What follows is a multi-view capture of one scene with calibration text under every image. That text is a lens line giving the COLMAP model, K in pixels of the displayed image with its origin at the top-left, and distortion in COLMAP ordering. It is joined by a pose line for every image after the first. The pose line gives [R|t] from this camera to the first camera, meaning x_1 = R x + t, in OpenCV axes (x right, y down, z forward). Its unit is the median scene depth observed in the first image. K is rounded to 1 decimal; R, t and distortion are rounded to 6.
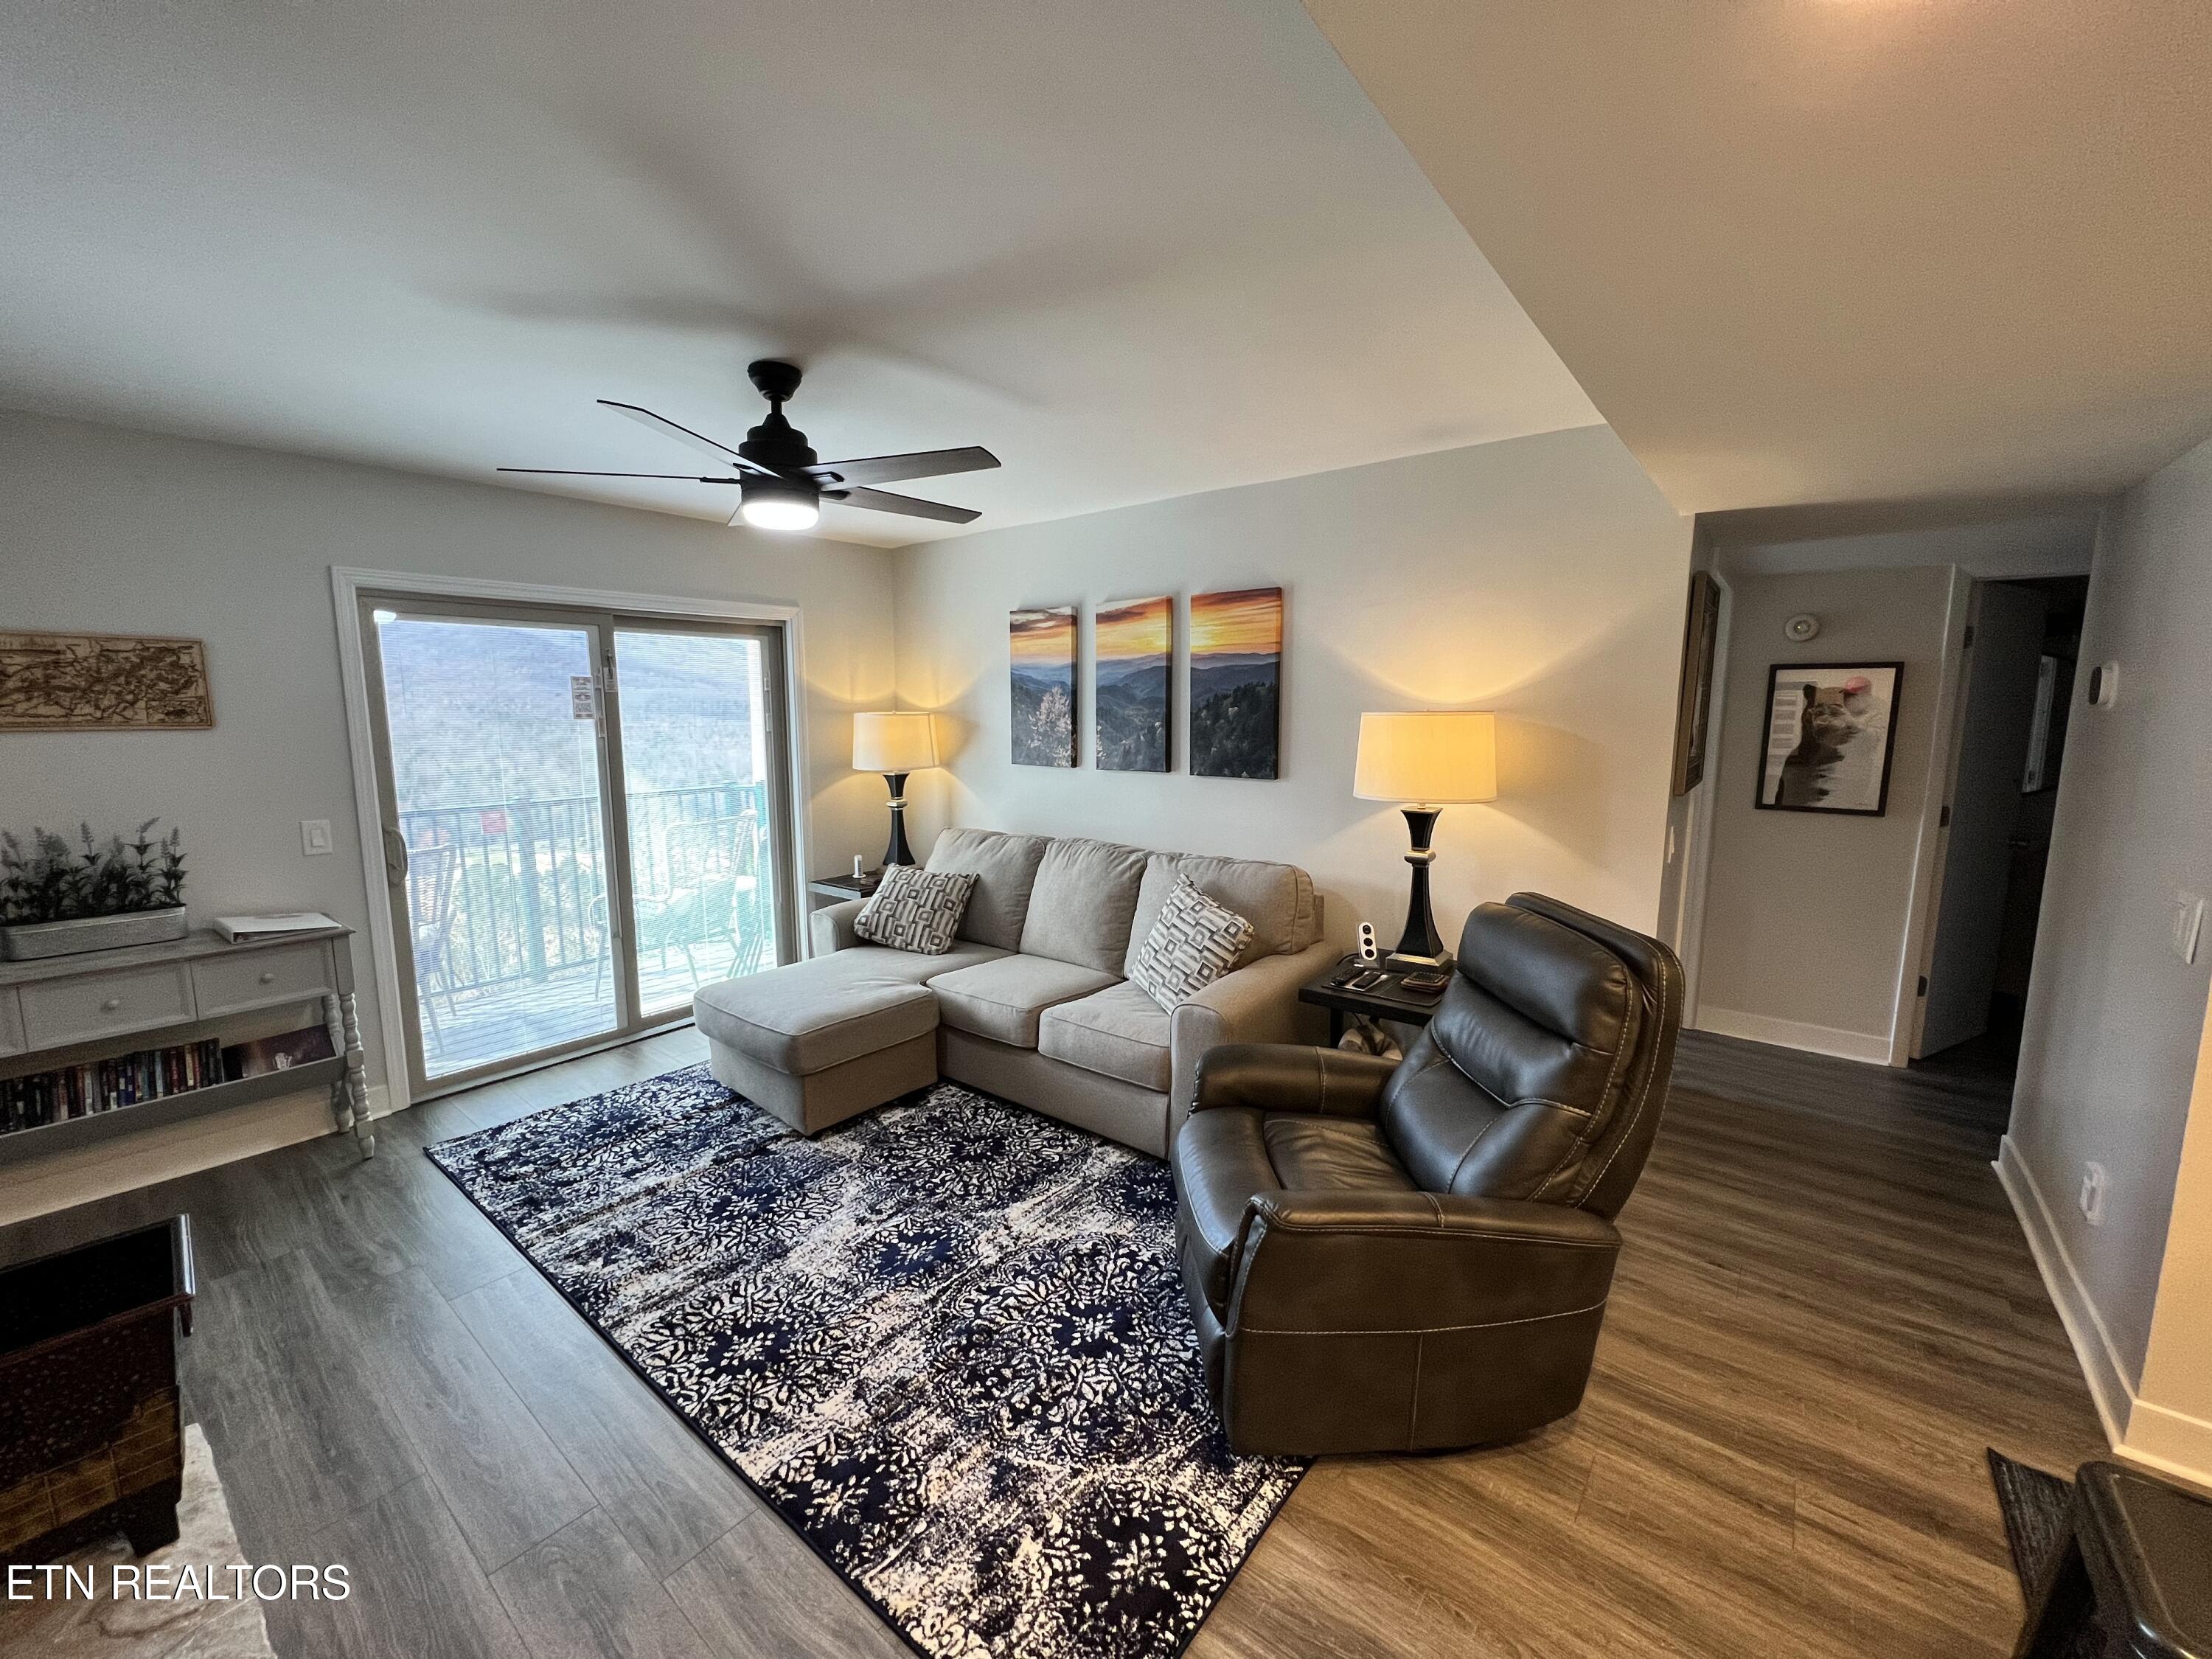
lens RADIAL K [[882.7, 0, 1098.9], [0, 882.7, 825.6], [0, 0, 1]] dist [-0.000792, 0.000314]
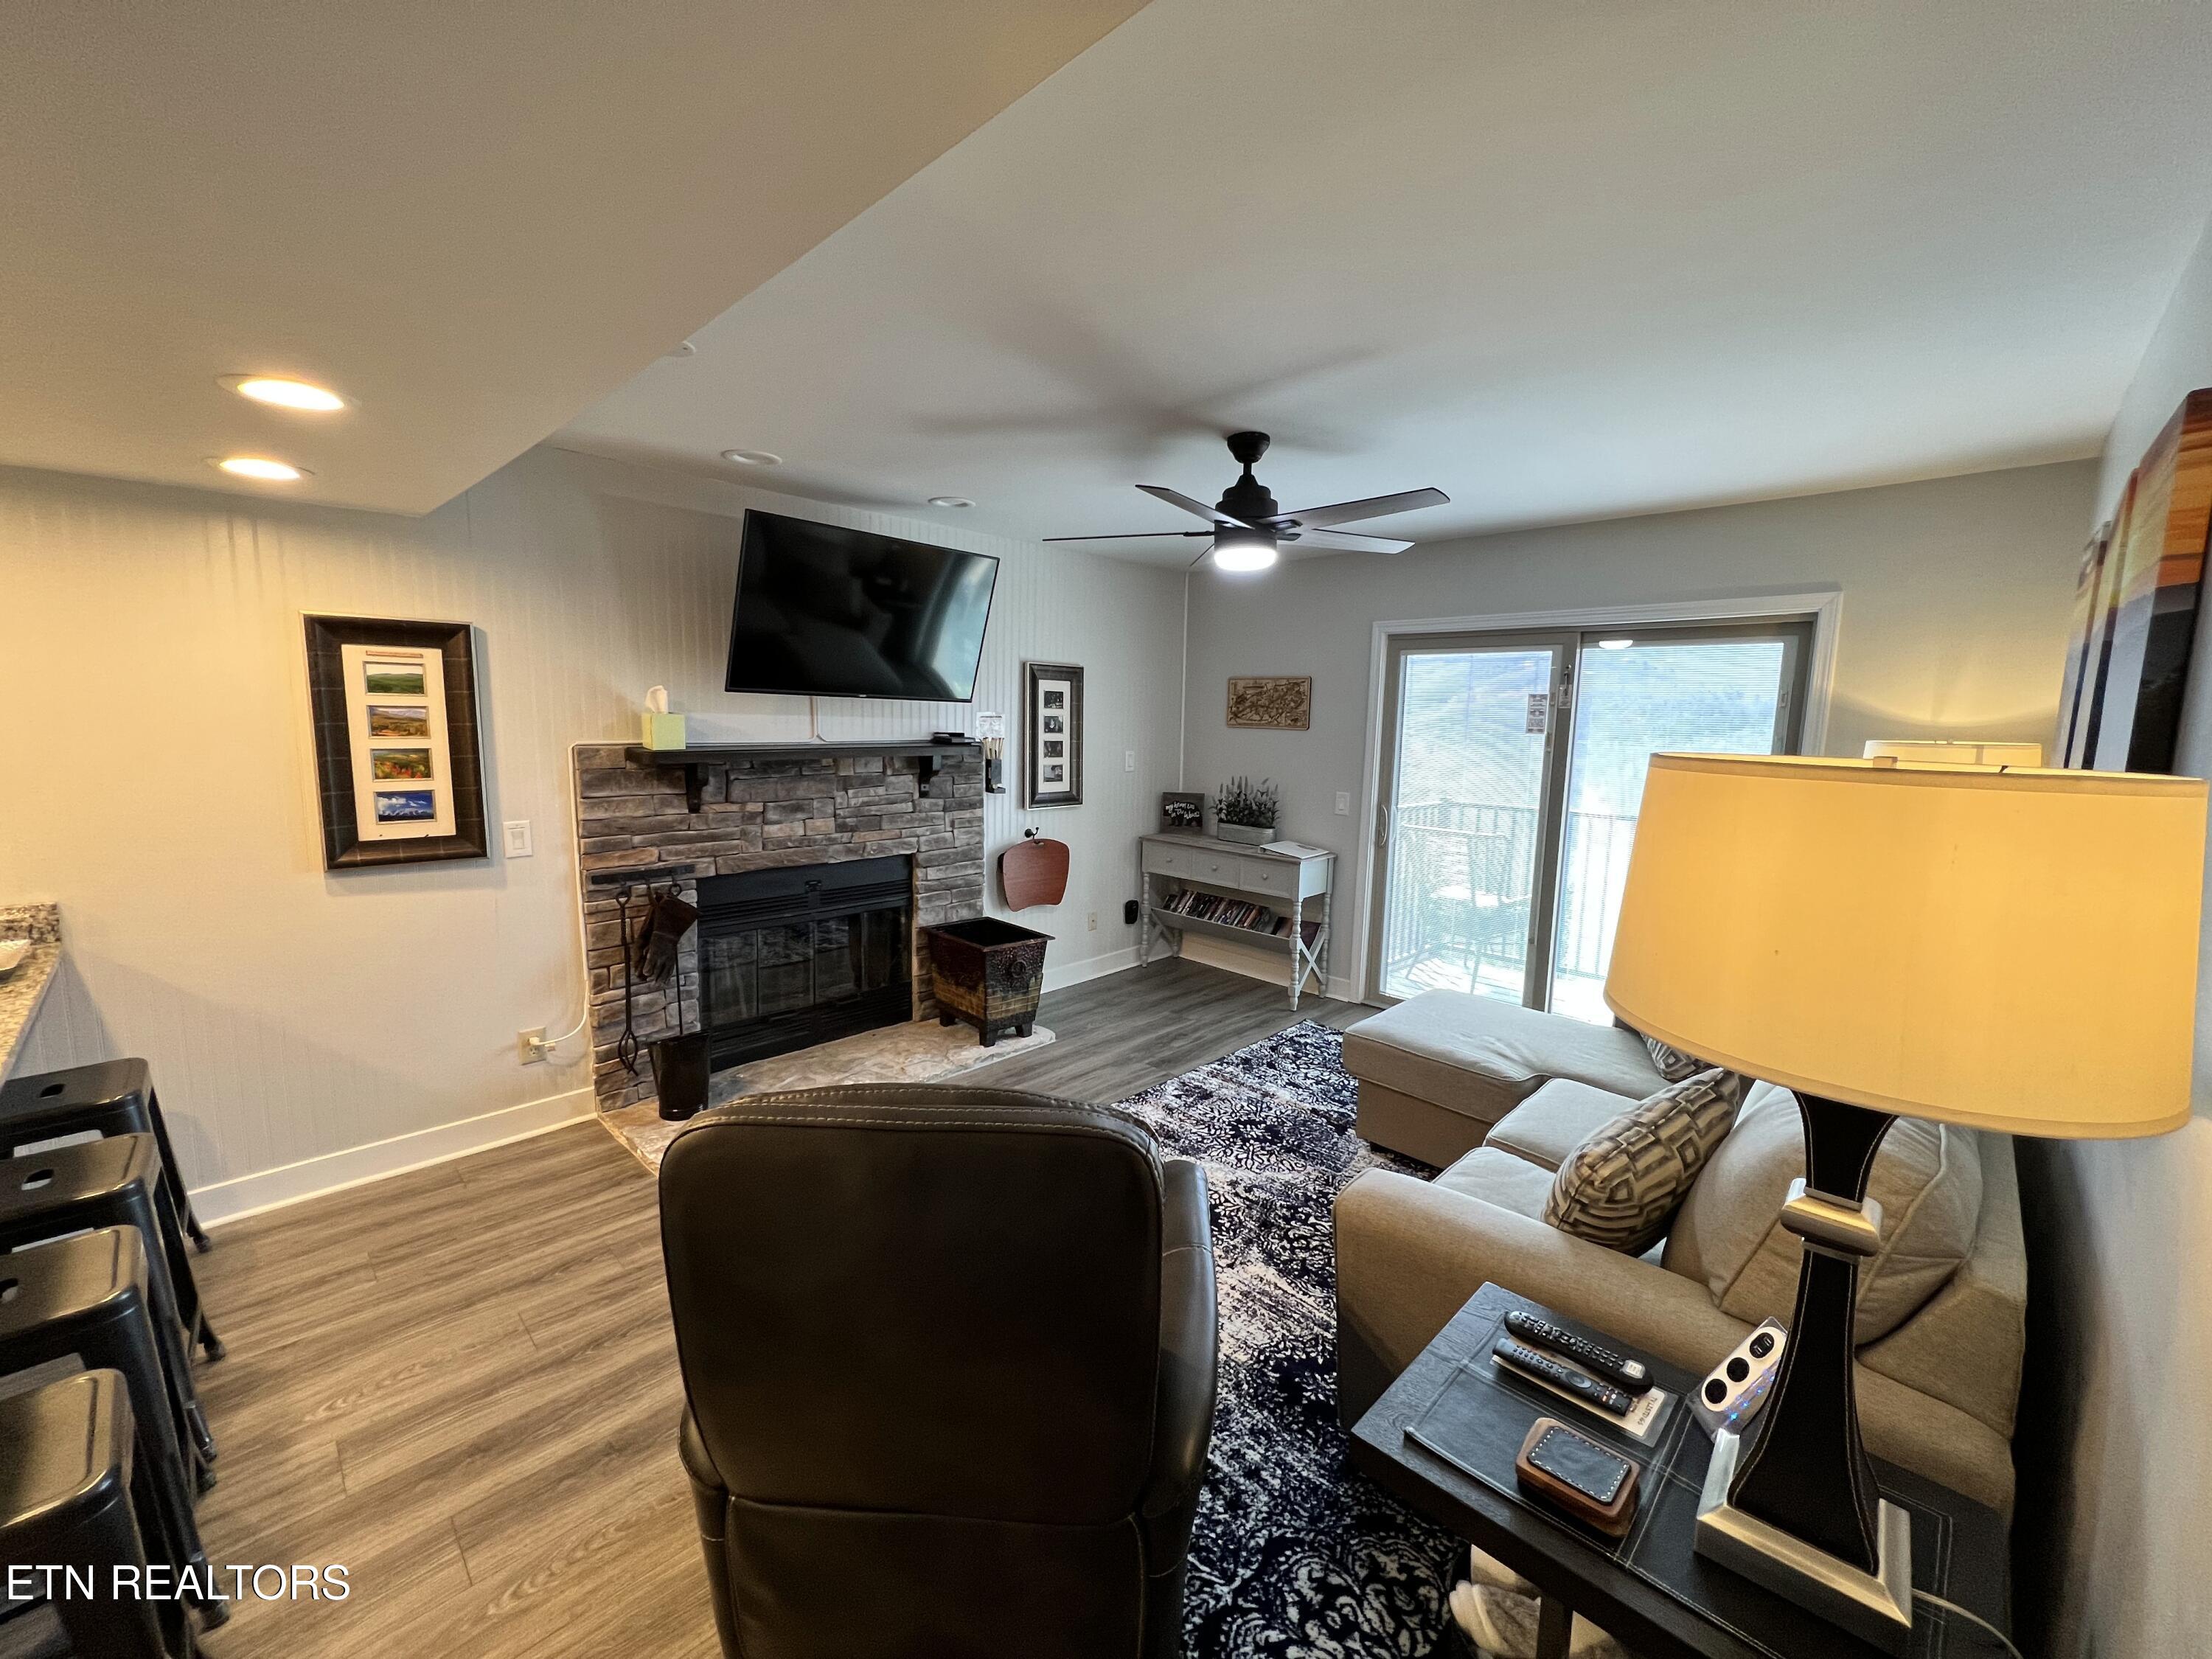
lens RADIAL K [[882.7, 0, 1101.3], [0, 882.7, 822.8], [0, 0, 1]] dist [-0.000792, 0.000314]
pose [[-0.094685, 0.126641, -0.987419, 0.790225], [-0.152200, 0.978373, 0.140075, -0.124941], [0.983804, 0.163548, -0.073362, 0.853848]]
